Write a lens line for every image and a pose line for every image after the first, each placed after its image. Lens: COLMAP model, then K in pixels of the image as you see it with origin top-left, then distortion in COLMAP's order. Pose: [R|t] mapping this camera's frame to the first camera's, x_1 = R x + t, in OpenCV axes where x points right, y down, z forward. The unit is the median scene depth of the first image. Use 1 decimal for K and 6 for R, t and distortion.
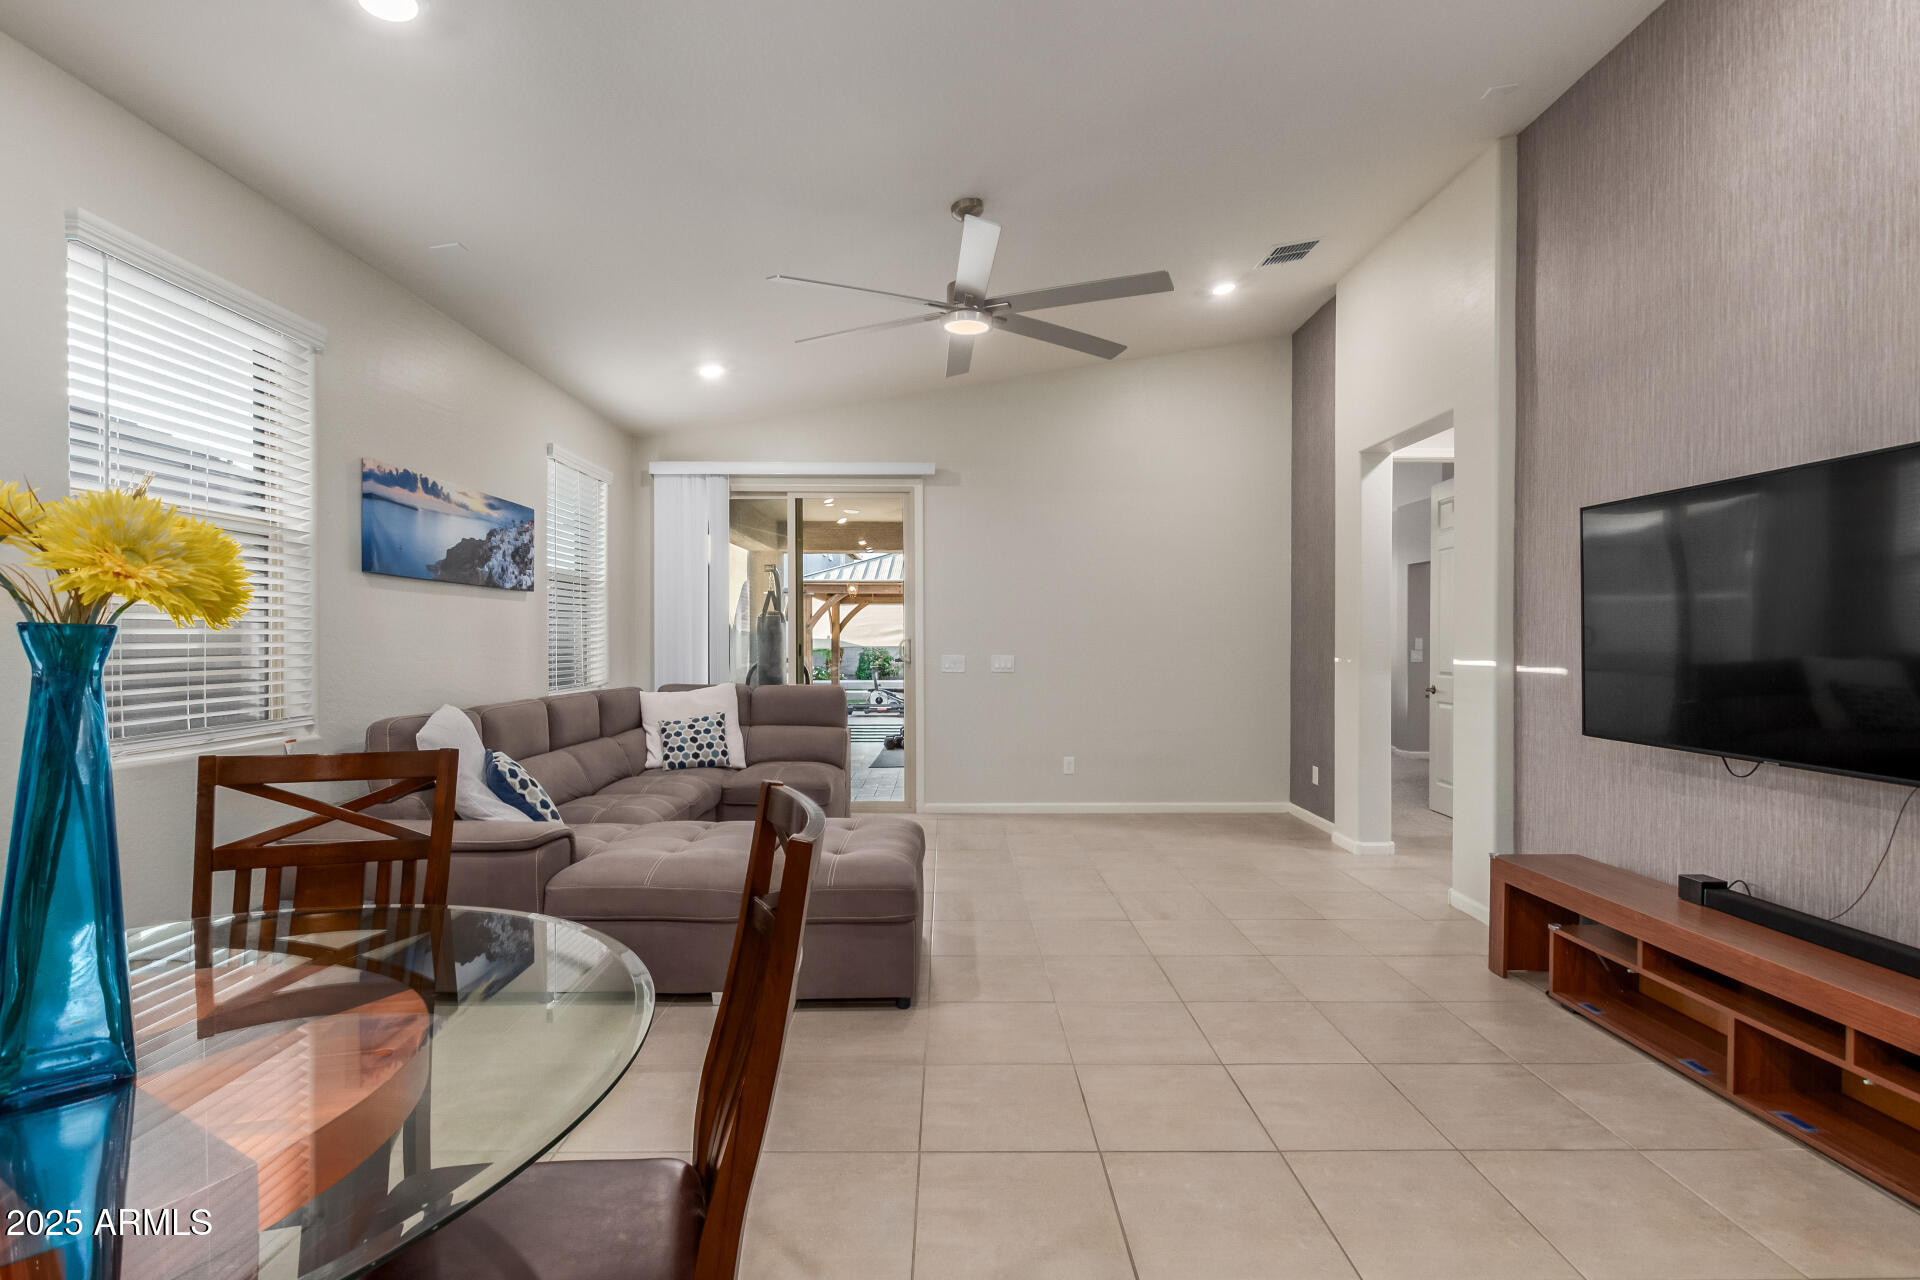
lens RADIAL K [[880.6, 0, 947.5], [0, 880.6, 647.5], [0, 0, 1]] dist [0.008907, -0.000321]
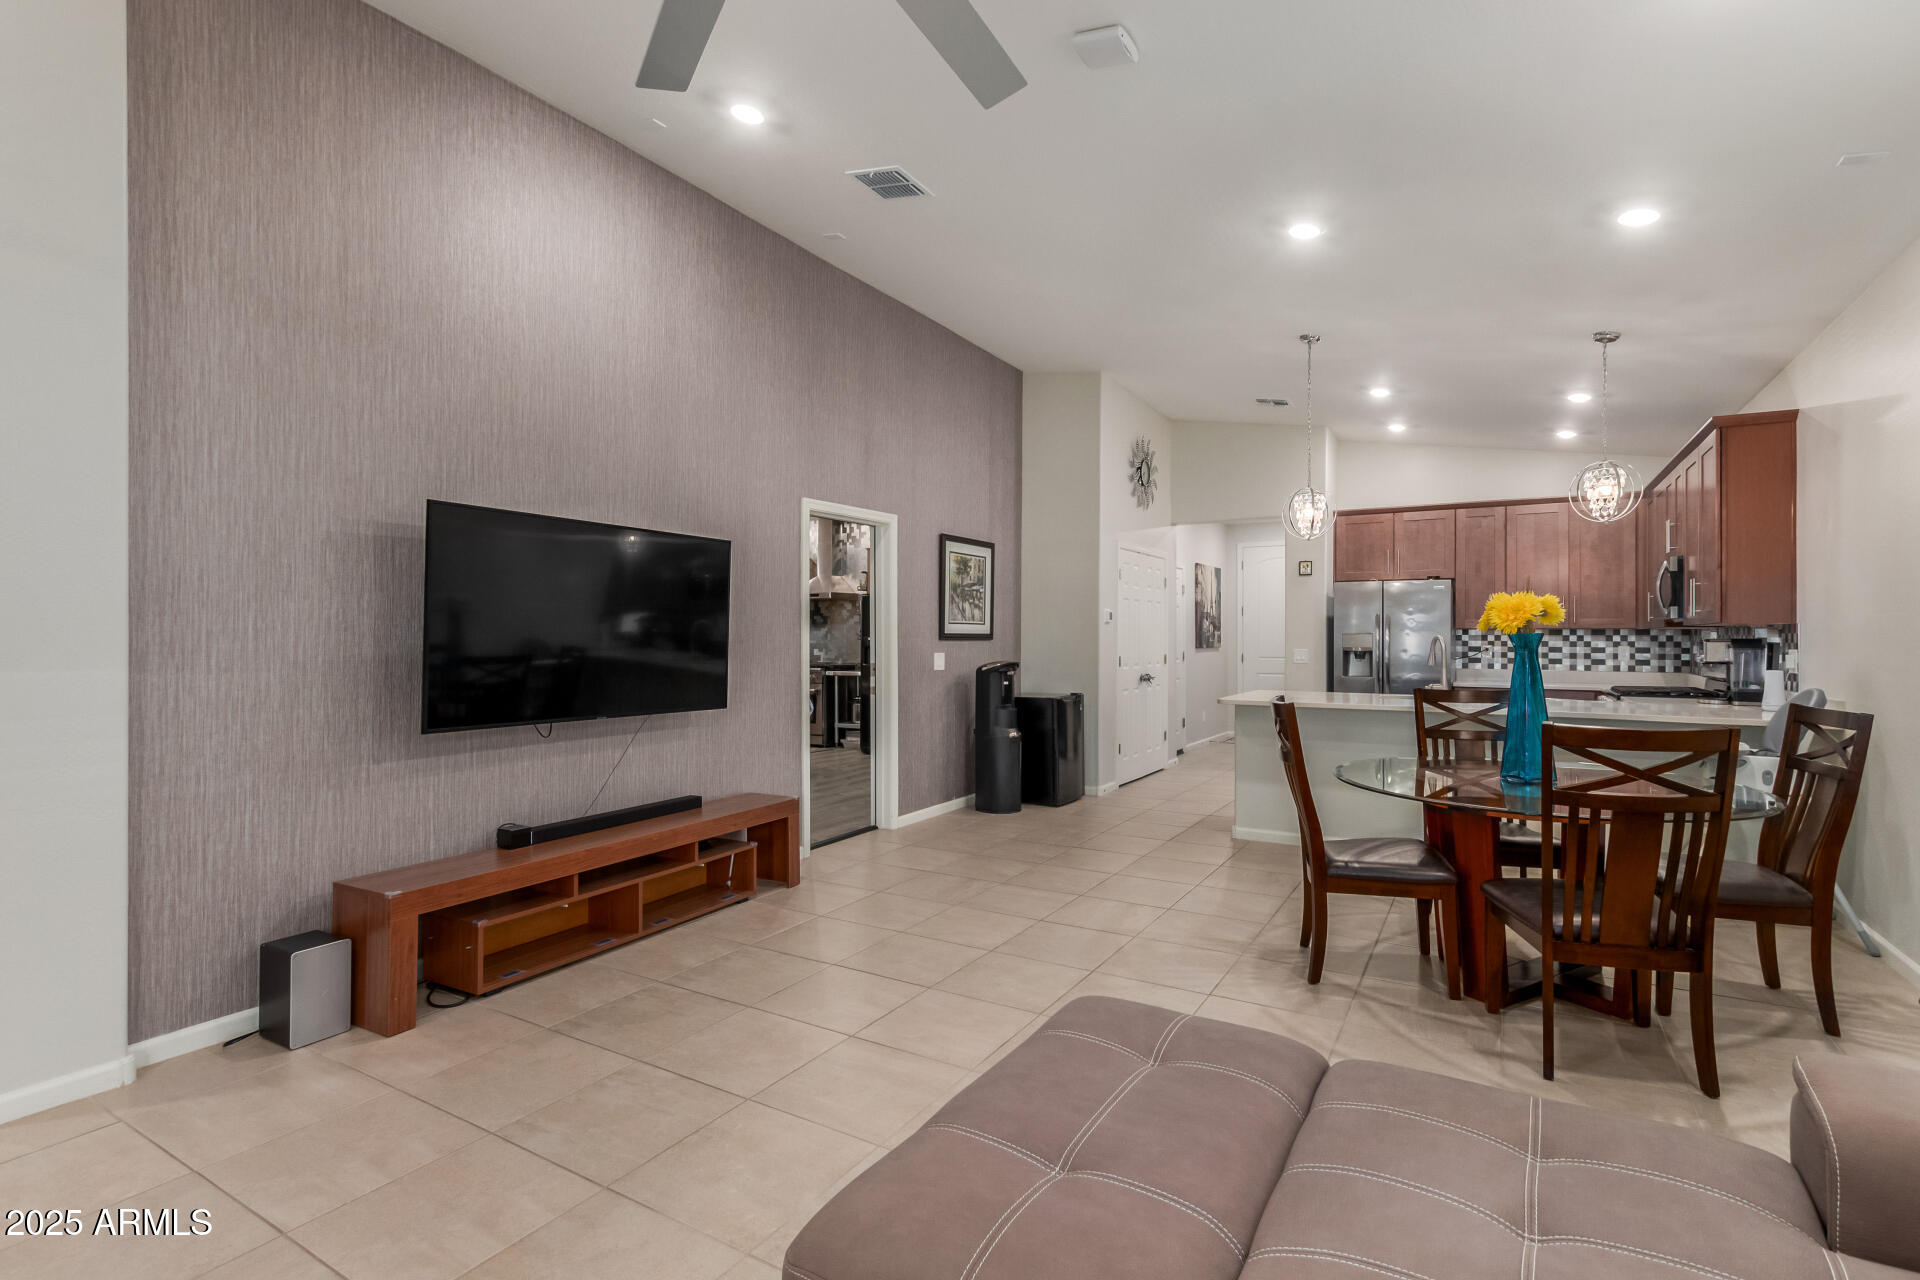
lens RADIAL K [[880.6, 0, 993.2], [0, 880.6, 628.2], [0, 0, 1]] dist [0.008907, -0.000321]
pose [[-0.865399, 0.000228, 0.501084, -0.244582], [0.000615, 1.000000, 0.000607, -0.013005], [-0.501084, 0.000834, -0.865399, 1.219651]]
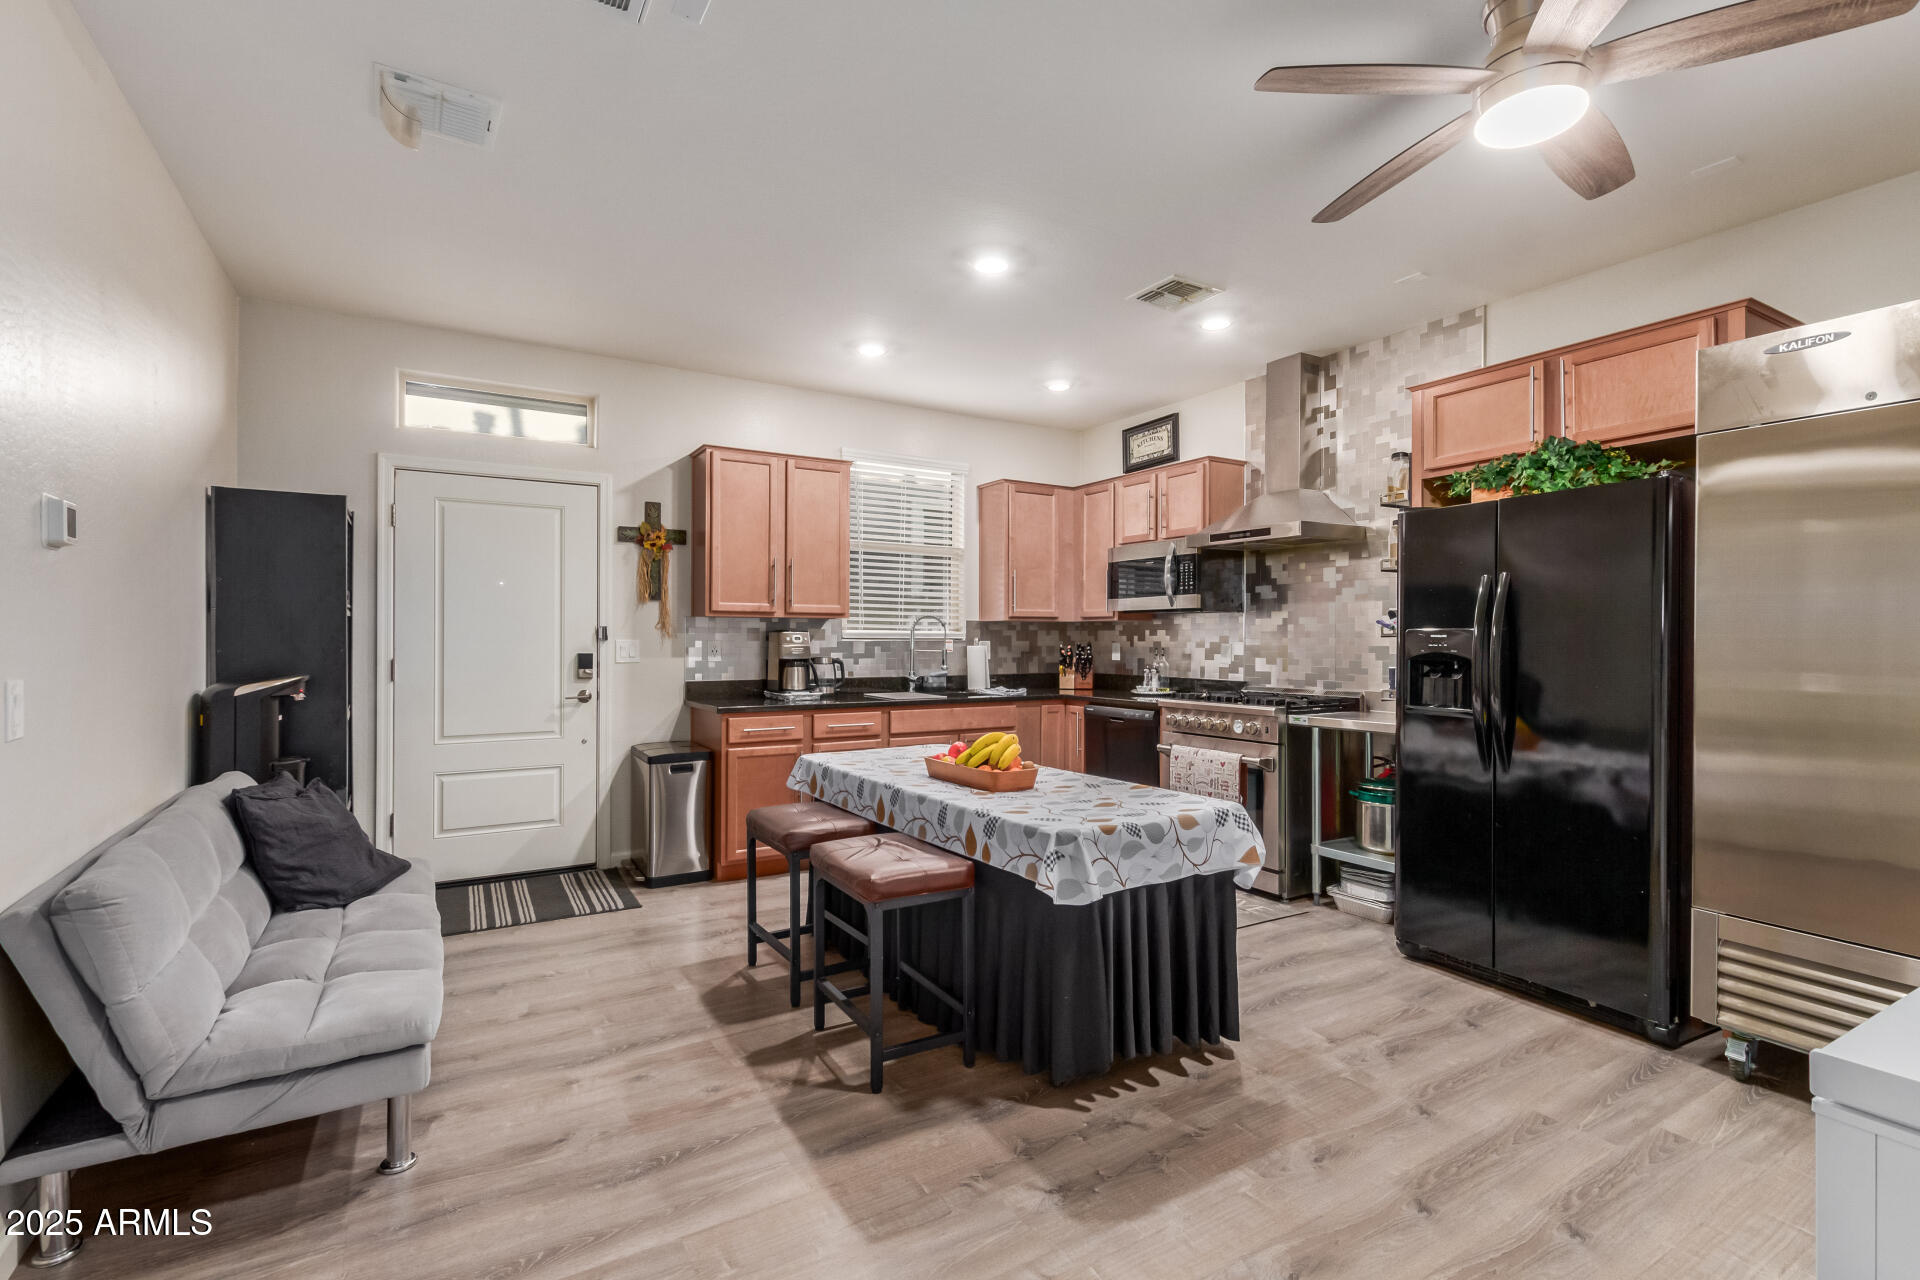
lens RADIAL K [[880.6, 0, 971.4], [0, 880.6, 641.9], [0, 0, 1]] dist [0.008907, -0.000321]
pose [[-0.515280, -0.007837, 0.856986, 0.732730], [0.003161, 0.999934, 0.011045, 0.014406], [-0.857016, 0.008400, -0.515221, 0.134958]]
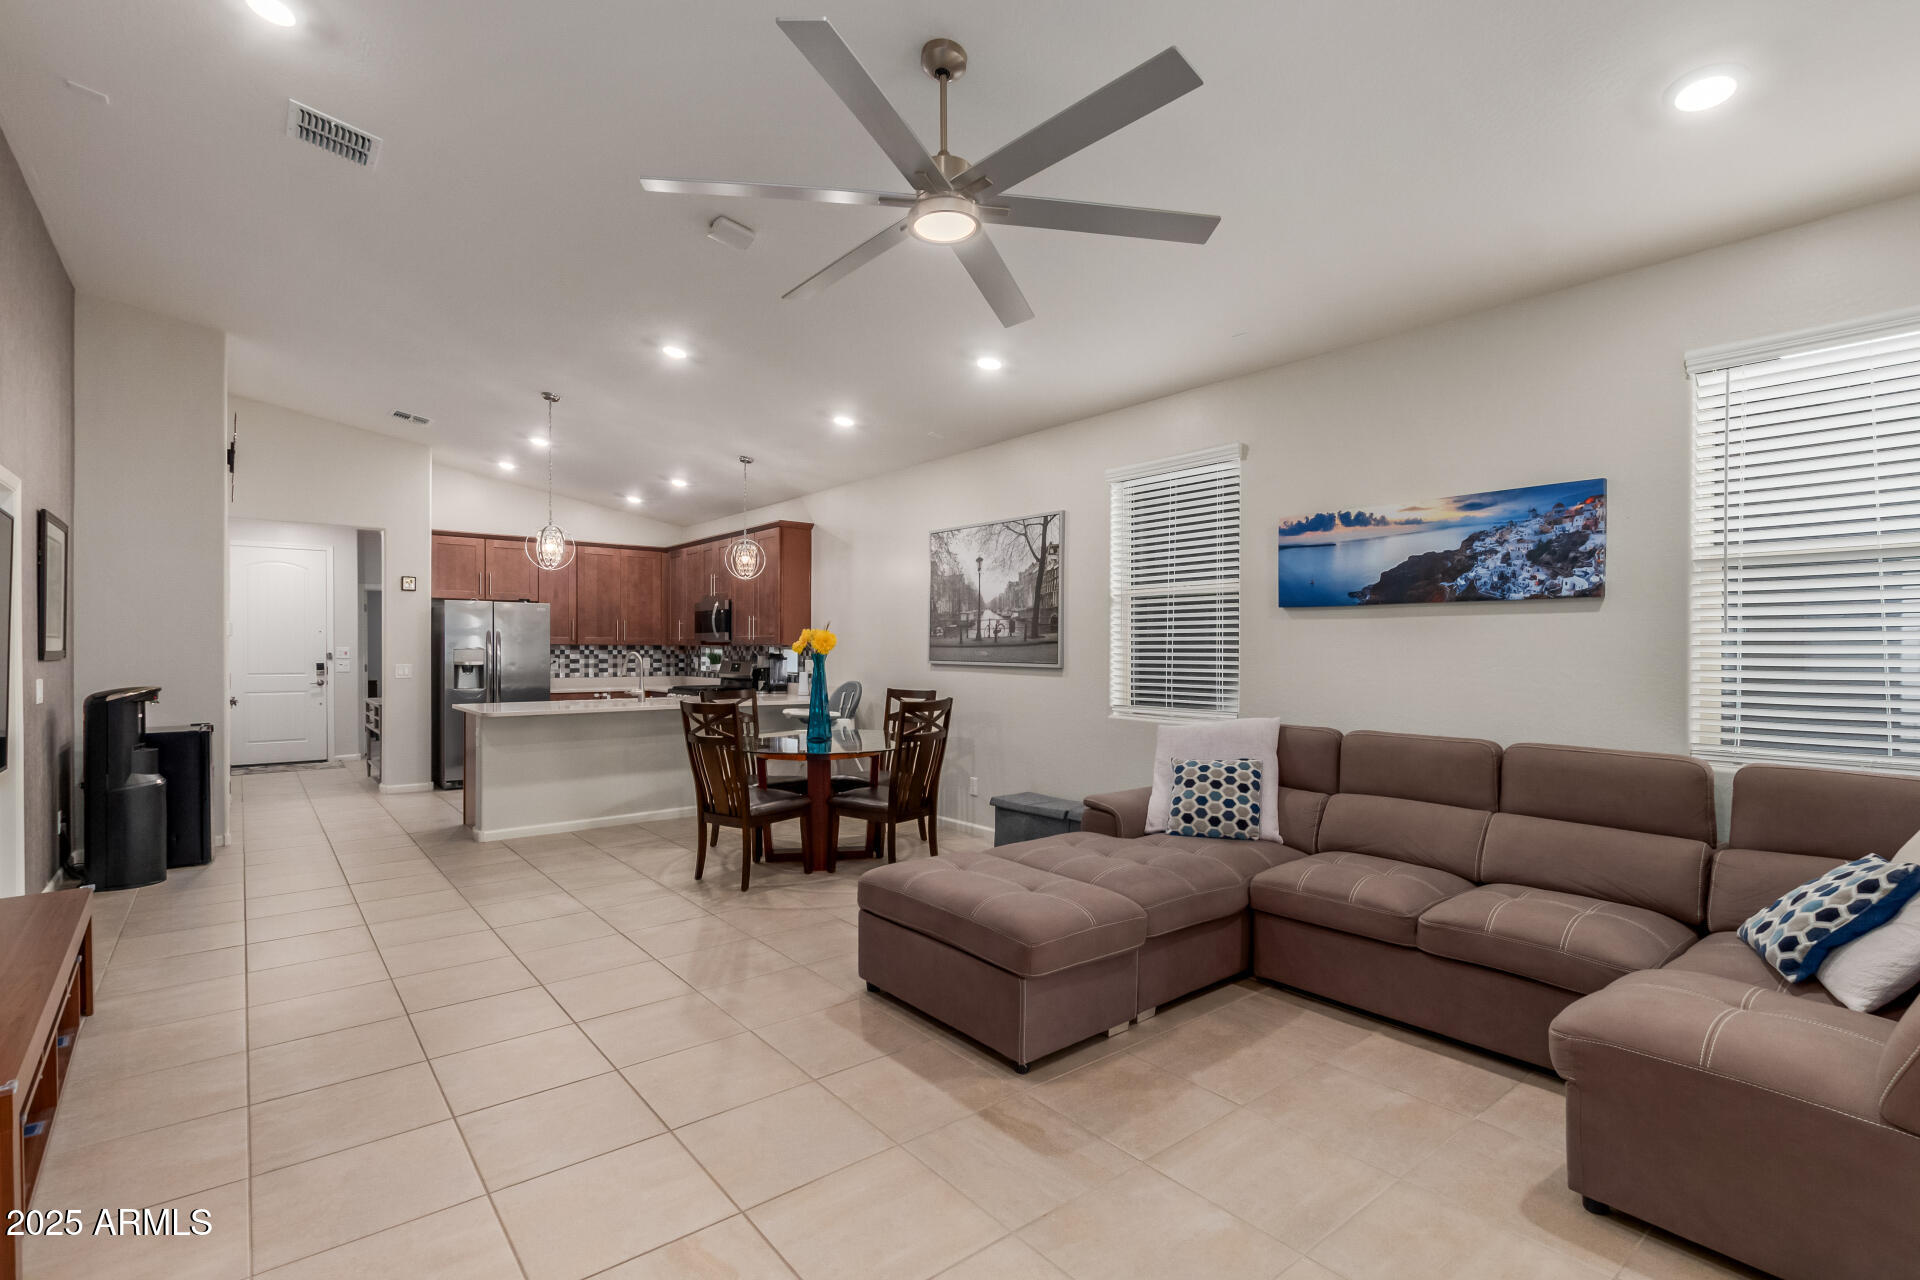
lens RADIAL K [[880.6, 0, 947.2], [0, 880.6, 654.4], [0, 0, 1]] dist [0.008907, -0.000321]
pose [[-0.782690, -0.000230, -0.622412, 0.442166], [-0.010748, 0.999856, 0.013146, -0.026132], [0.622319, 0.016979, -0.782579, 1.475791]]
